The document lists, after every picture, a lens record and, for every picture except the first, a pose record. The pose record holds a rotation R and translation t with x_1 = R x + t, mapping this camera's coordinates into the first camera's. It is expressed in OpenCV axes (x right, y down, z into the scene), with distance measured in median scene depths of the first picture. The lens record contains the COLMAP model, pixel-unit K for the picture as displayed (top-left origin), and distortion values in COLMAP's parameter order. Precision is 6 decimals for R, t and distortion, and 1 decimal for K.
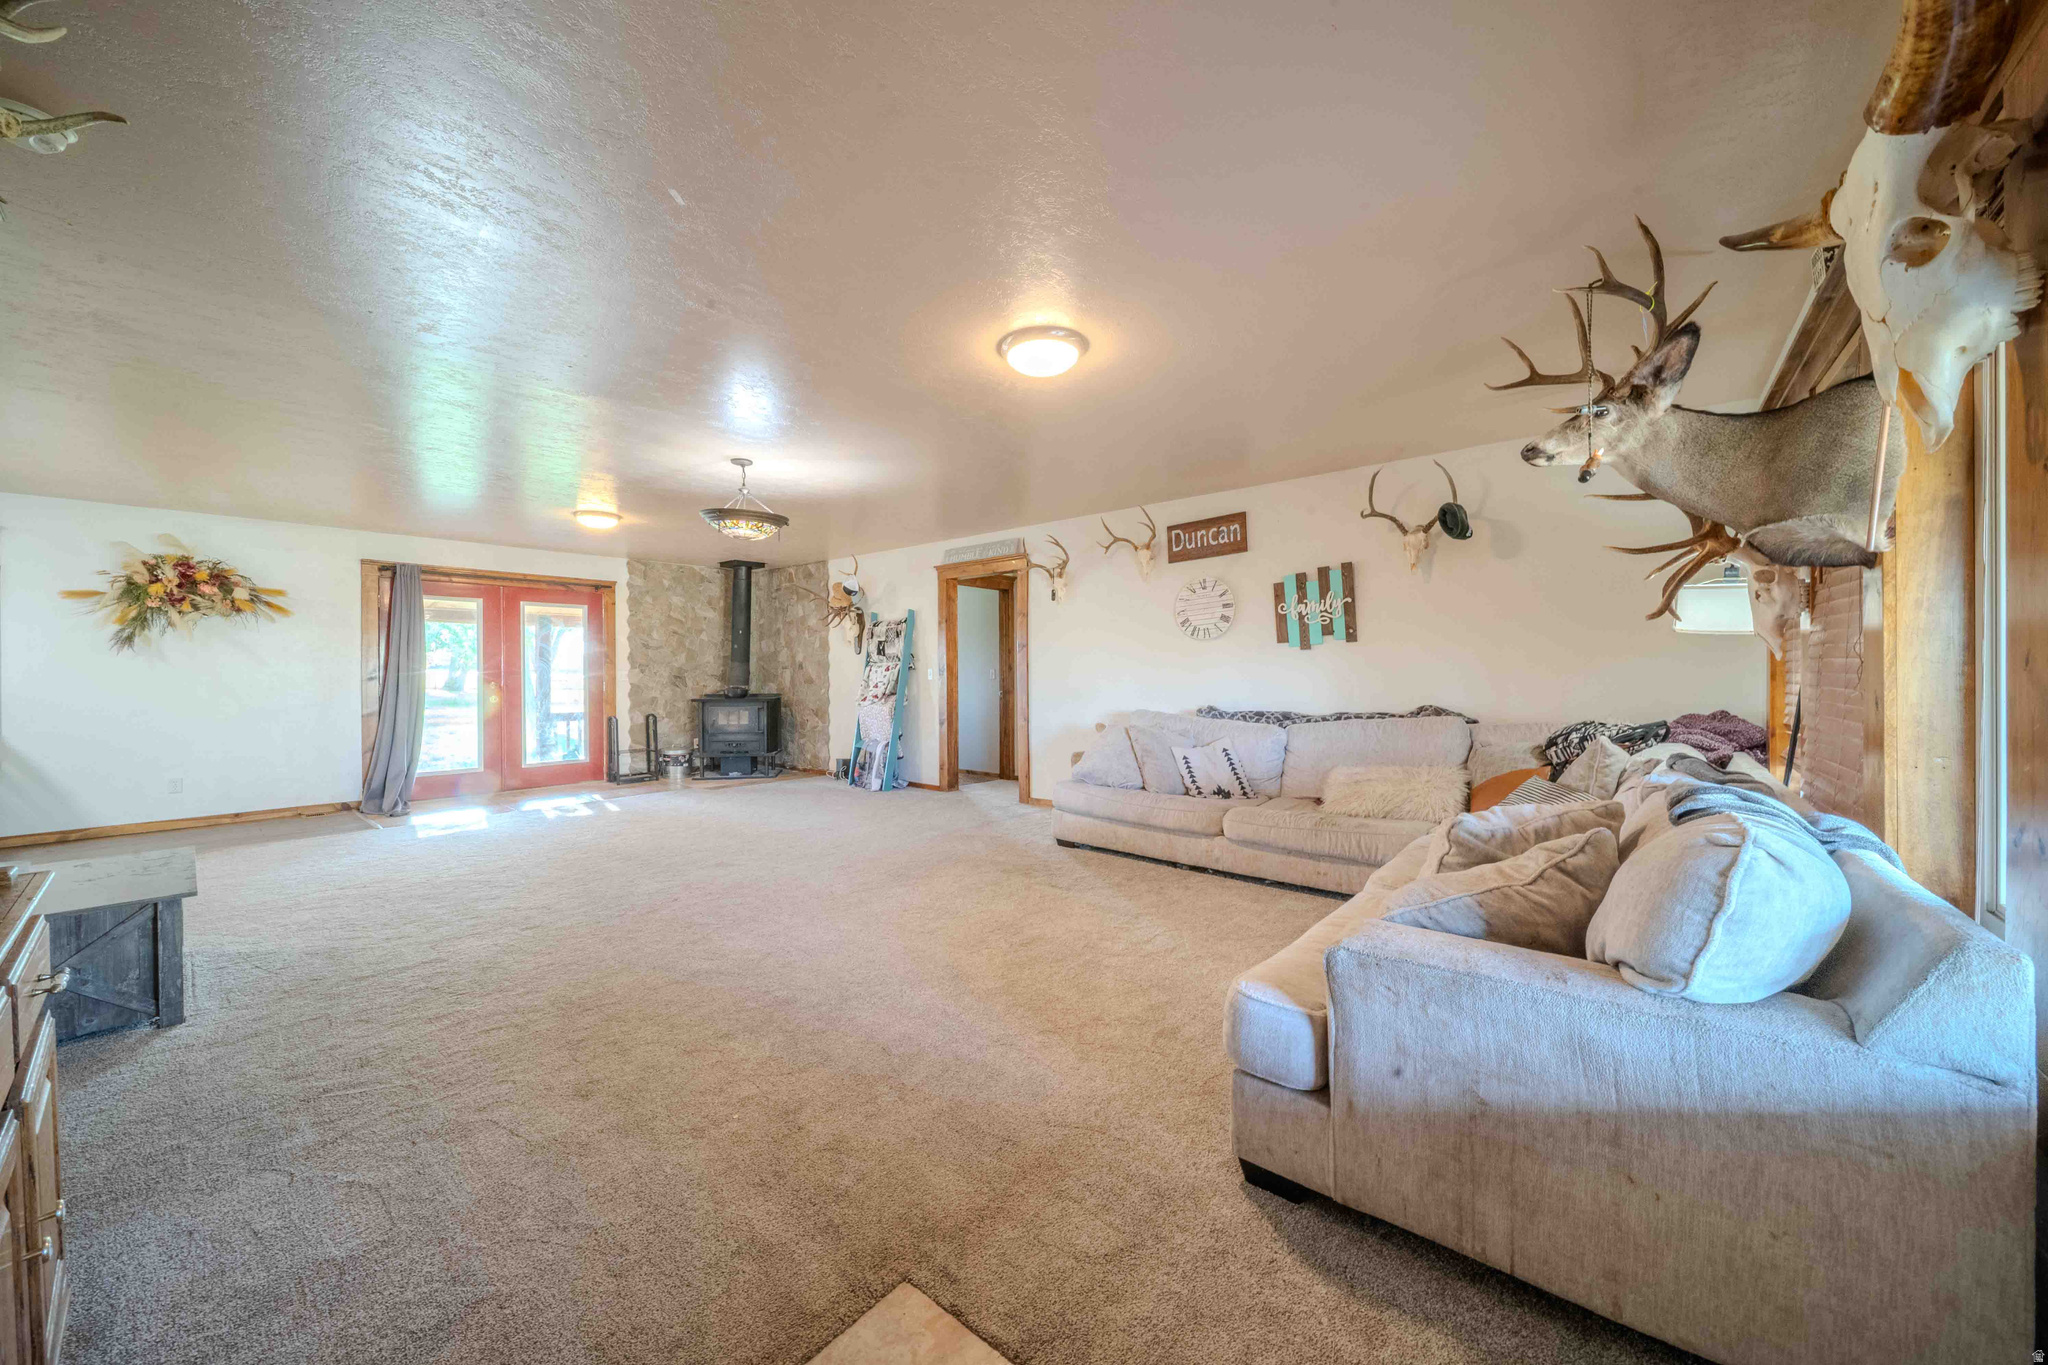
lens RADIAL K [[722.0, 0, 1029.6], [0, 722.0, 673.9], [0, 0, 1]] dist [0.000200, -0.000046]
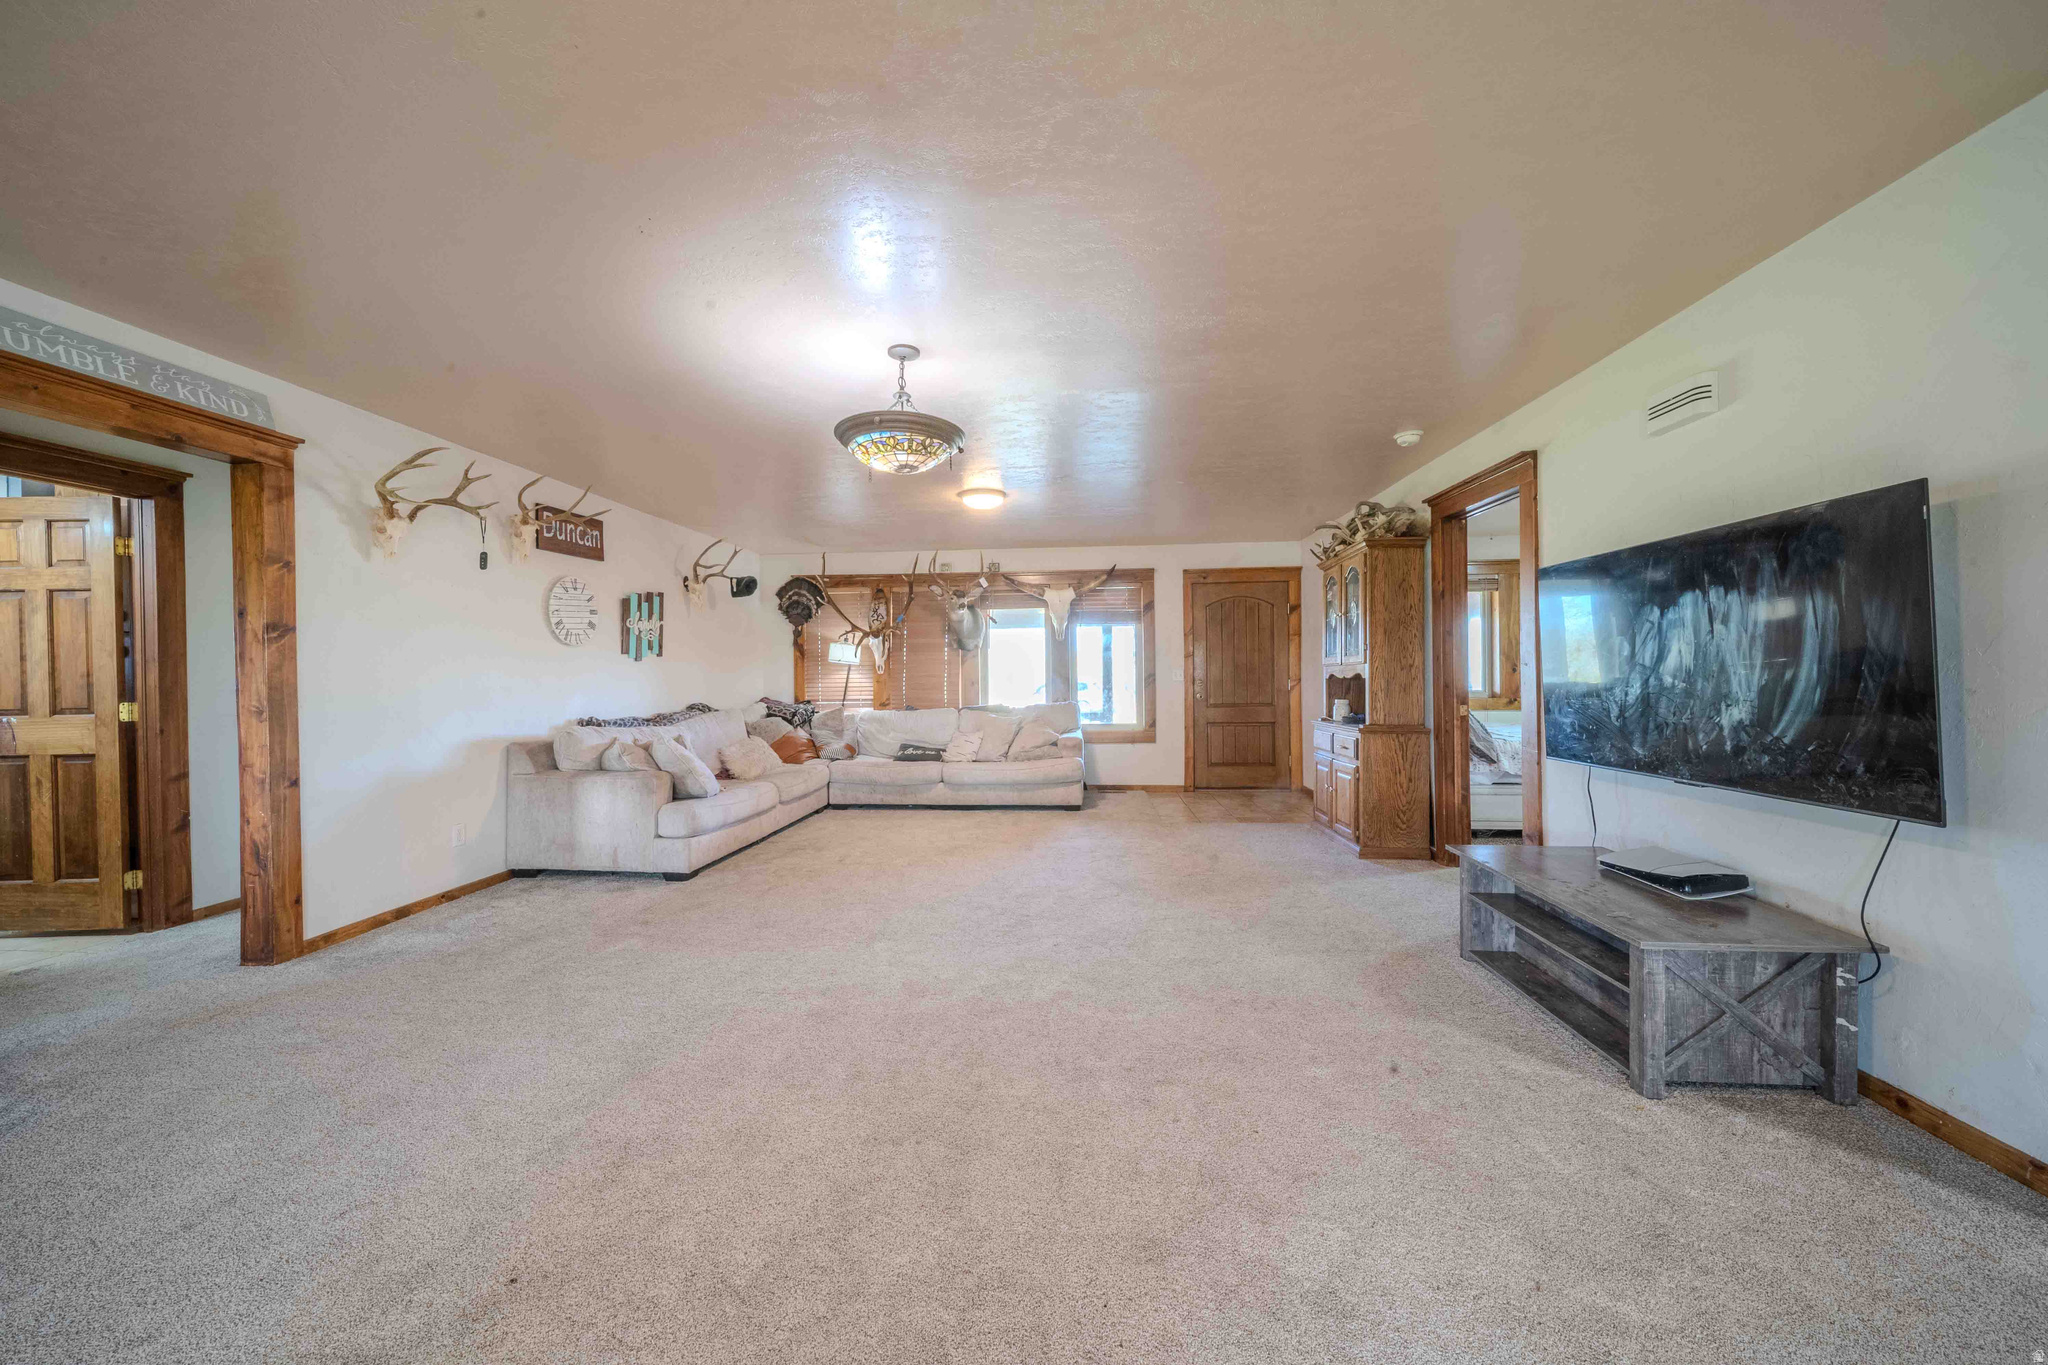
lens RADIAL K [[722.0, 0, 1028.2], [0, 722.0, 683.2], [0, 0, 1]] dist [0.000200, -0.000046]
pose [[-0.580470, 0.003786, 0.814273, -0.880195], [0.016809, 0.999832, 0.007334, 0.002265], [-0.814108, 0.017944, -0.580436, 1.137773]]
